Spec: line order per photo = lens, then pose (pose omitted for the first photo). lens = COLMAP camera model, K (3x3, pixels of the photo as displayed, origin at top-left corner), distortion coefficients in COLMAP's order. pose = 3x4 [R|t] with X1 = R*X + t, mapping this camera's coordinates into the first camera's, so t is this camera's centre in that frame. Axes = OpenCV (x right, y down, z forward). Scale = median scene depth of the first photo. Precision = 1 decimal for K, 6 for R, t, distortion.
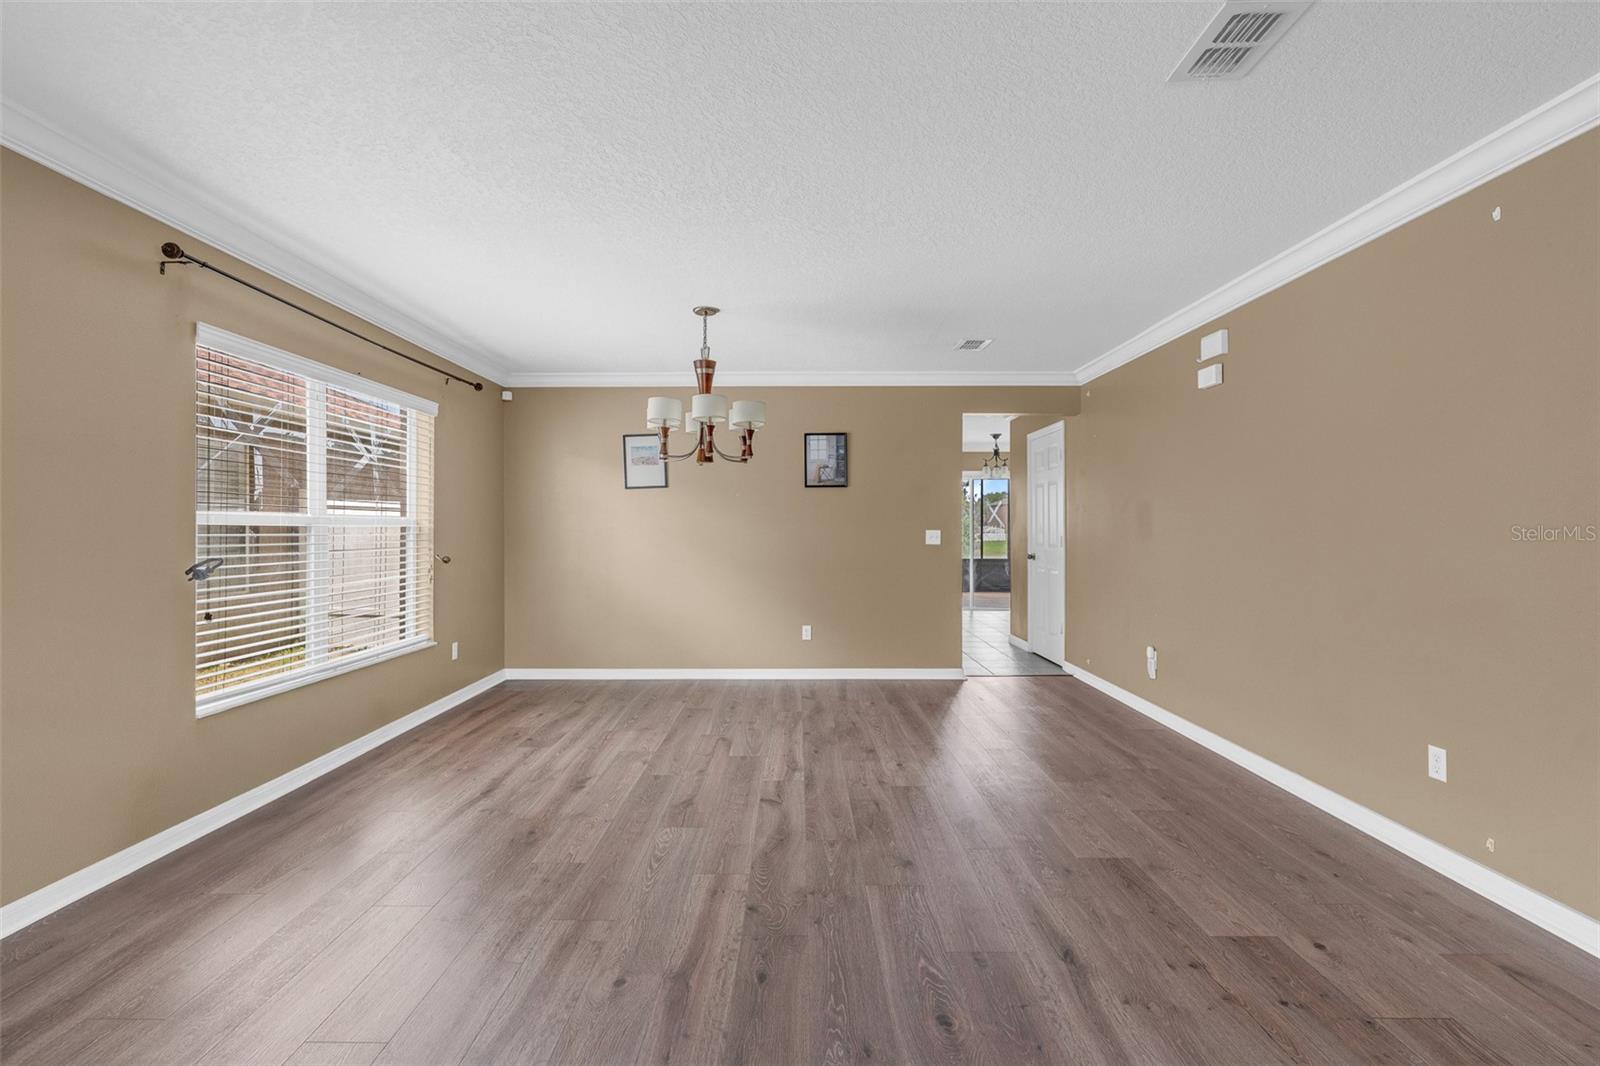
lens RADIAL K [[732.3, 0, 795.0], [0, 732.3, 531.2], [0, 0, 1]] dist [-0.016402, 0.006533]
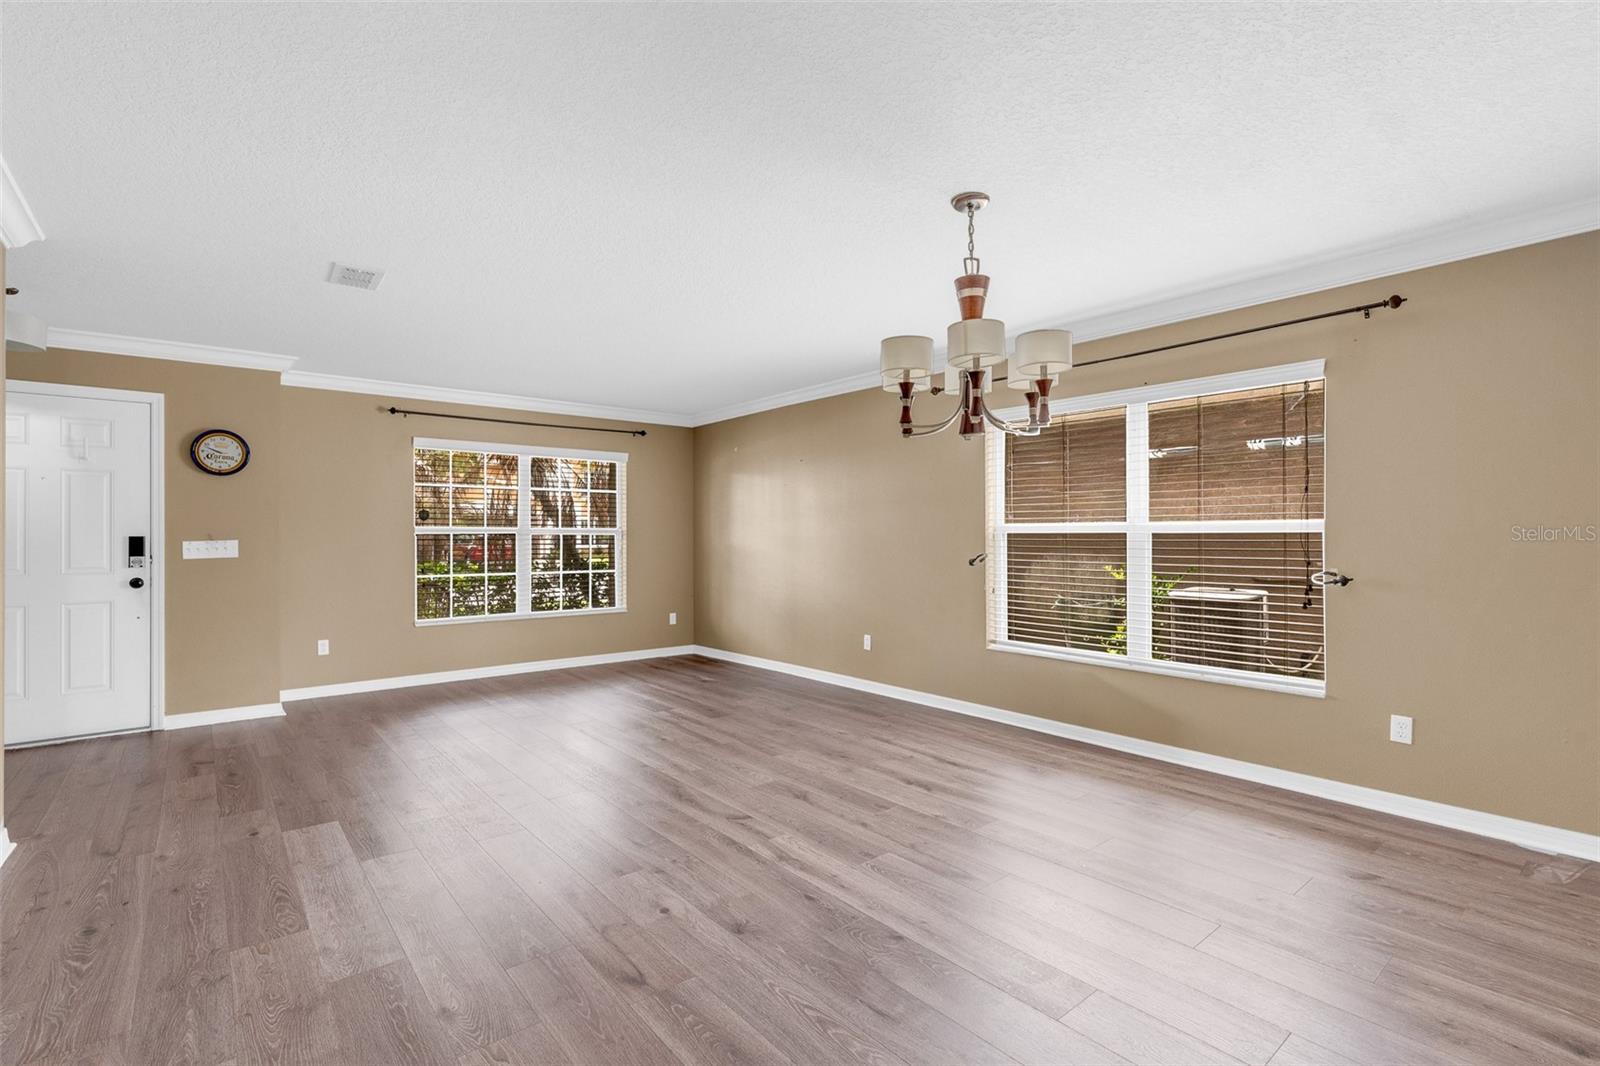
lens RADIAL K [[735.1, 0, 792.1], [0, 735.1, 529.0], [0, 0, 1]] dist [-0.012427, 0.004649]
pose [[-0.773963, -0.003357, -0.633222, 0.441698], [-0.000127, 0.999987, -0.005146, -0.007128], [0.633231, -0.003903, -0.773953, 1.497983]]
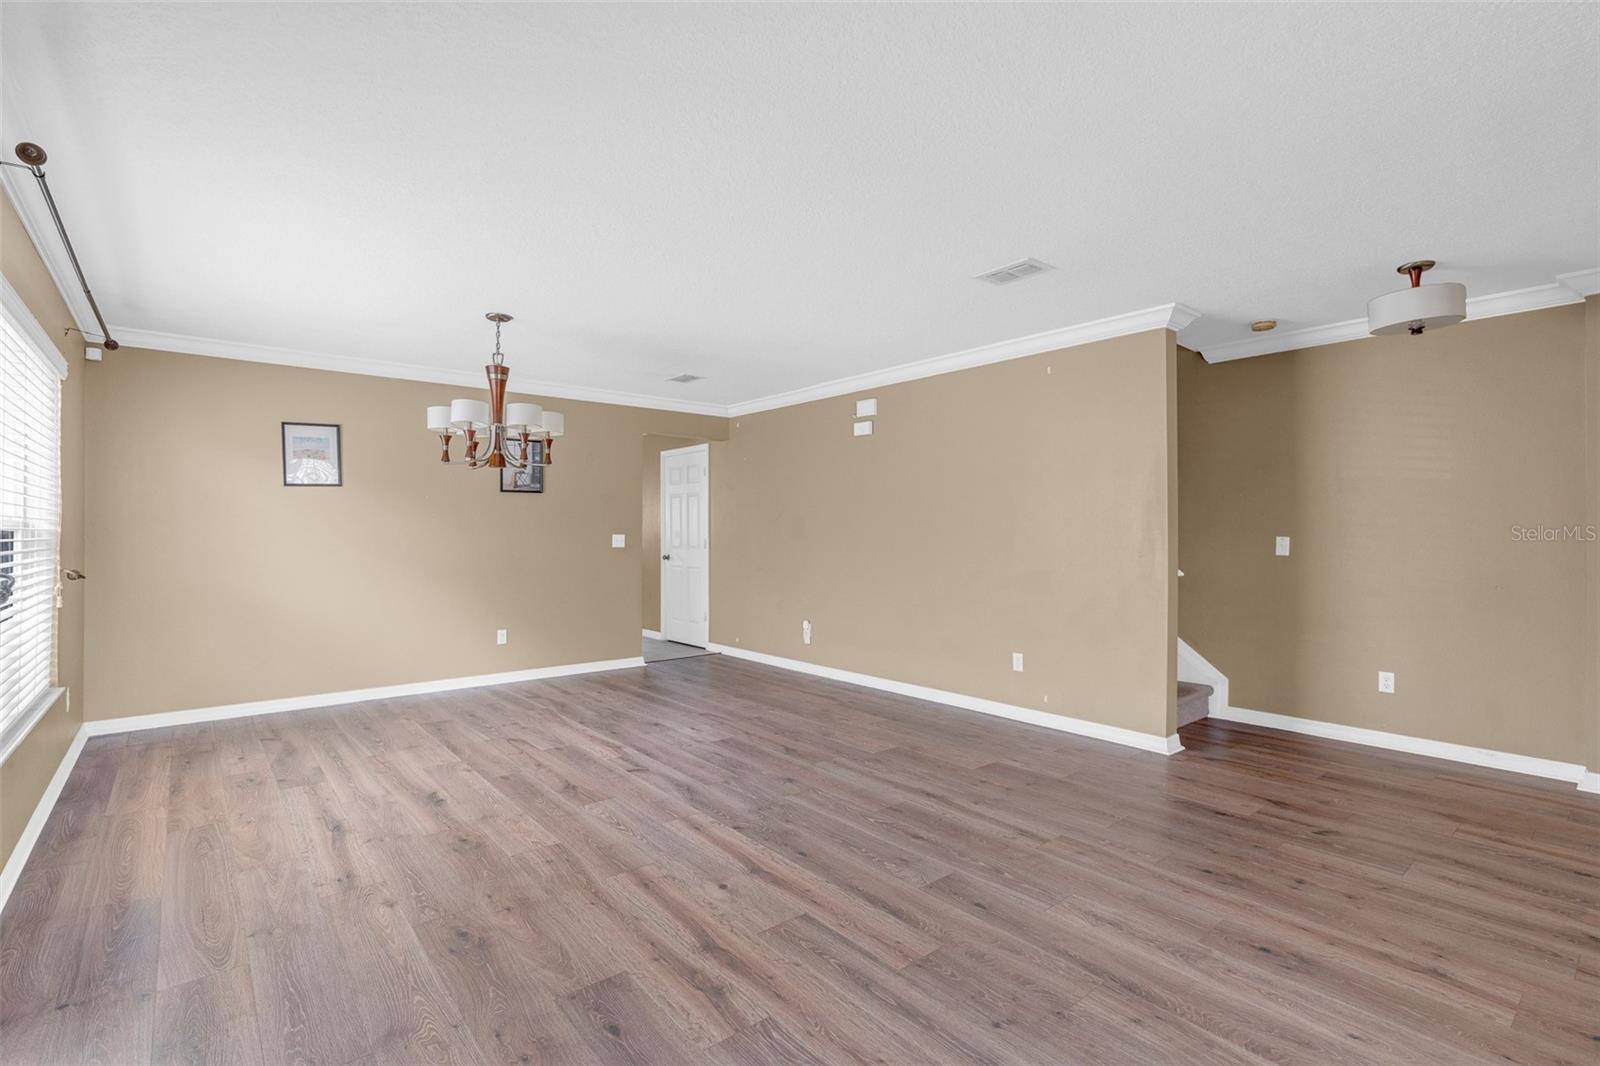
lens RADIAL K [[735.1, 0, 792.1], [0, 735.1, 529.0], [0, 0, 1]] dist [-0.012427, 0.004649]
pose [[0.769156, 0.004424, 0.639046, -0.487220], [0.001607, 0.999959, -0.008857, 0.000628], [-0.639059, 0.007839, 0.769118, -0.038455]]
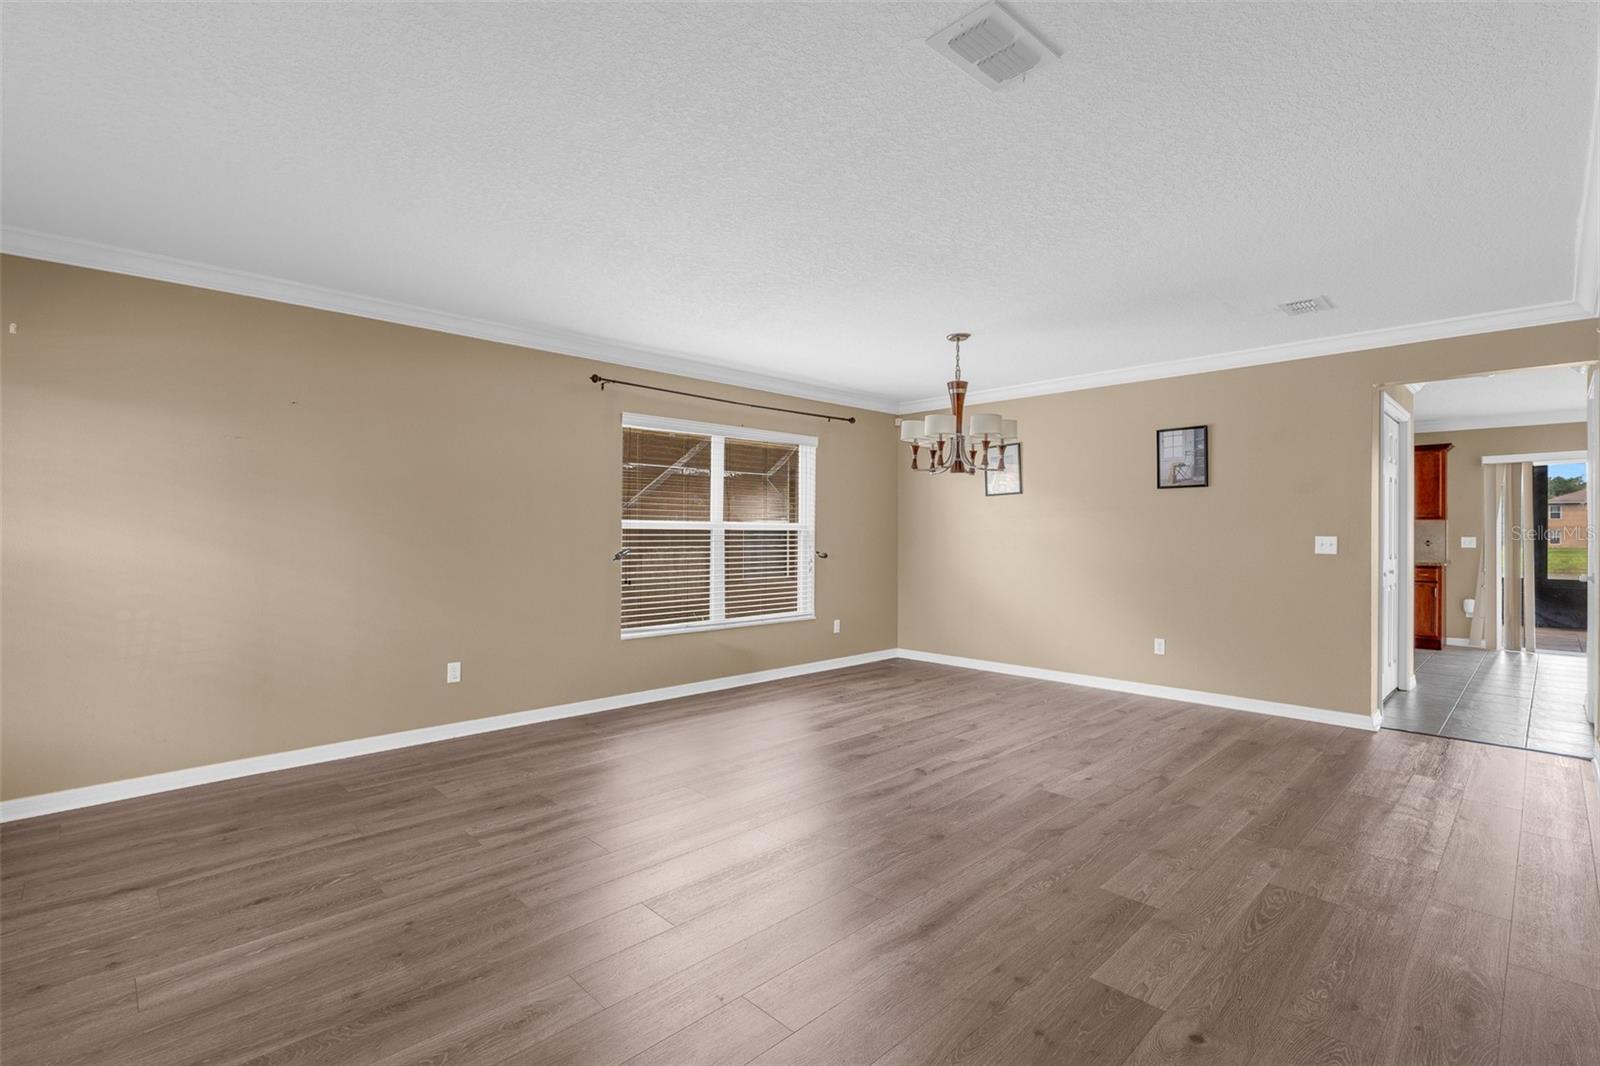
lens RADIAL K [[737.2, 0, 801.7], [0, 737.2, 528.3], [0, 0, 1]] dist [-0.000125, 0.000391]
pose [[0.703096, 0.000533, -0.711095, 0.544359], [-0.007597, 0.999948, -0.006763, -0.000652], [0.711054, 0.010157, 0.703064, 0.044734]]
